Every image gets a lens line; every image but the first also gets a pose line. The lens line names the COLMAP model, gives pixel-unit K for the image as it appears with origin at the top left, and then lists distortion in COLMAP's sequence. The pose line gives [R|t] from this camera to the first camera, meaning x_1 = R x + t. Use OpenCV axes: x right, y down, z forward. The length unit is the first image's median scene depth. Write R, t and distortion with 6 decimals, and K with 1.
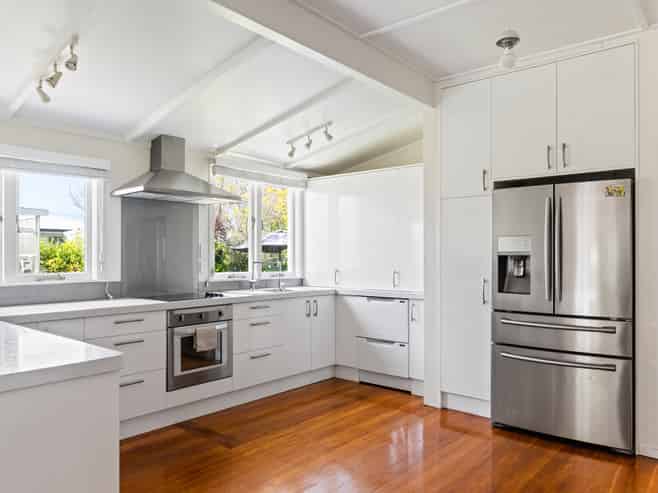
lens RADIAL K [[492.1, 0, 329.0], [0, 492.1, 246.5], [0, 0, 1]] dist [-0.000791, 0.000338]
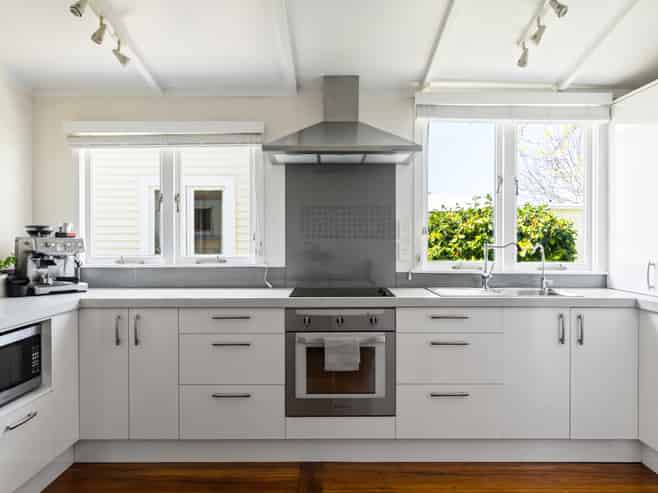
lens RADIAL K [[537.5, 0, 329.4], [0, 537.5, 242.0], [0, 0, 1]] dist [0.002179, 0.006655]
pose [[0.646470, 0.002772, -0.762934, 0.306680], [0.014398, 0.999771, 0.015833, 0.015384], [0.762804, -0.021221, 0.646282, 0.476375]]
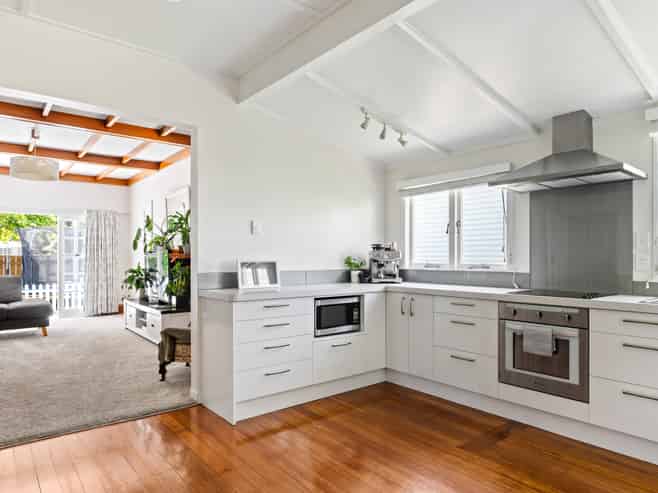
lens RADIAL K [[426.6, 0, 329.0], [0, 426.6, 251.1], [0, 0, 1]] dist [0.001716, 0.000773]
pose [[-0.184761, -0.012273, -0.982707, 0.543997], [0.017764, 0.999717, -0.015825, 0.031155], [0.982623, -0.020380, -0.184491, 0.747032]]
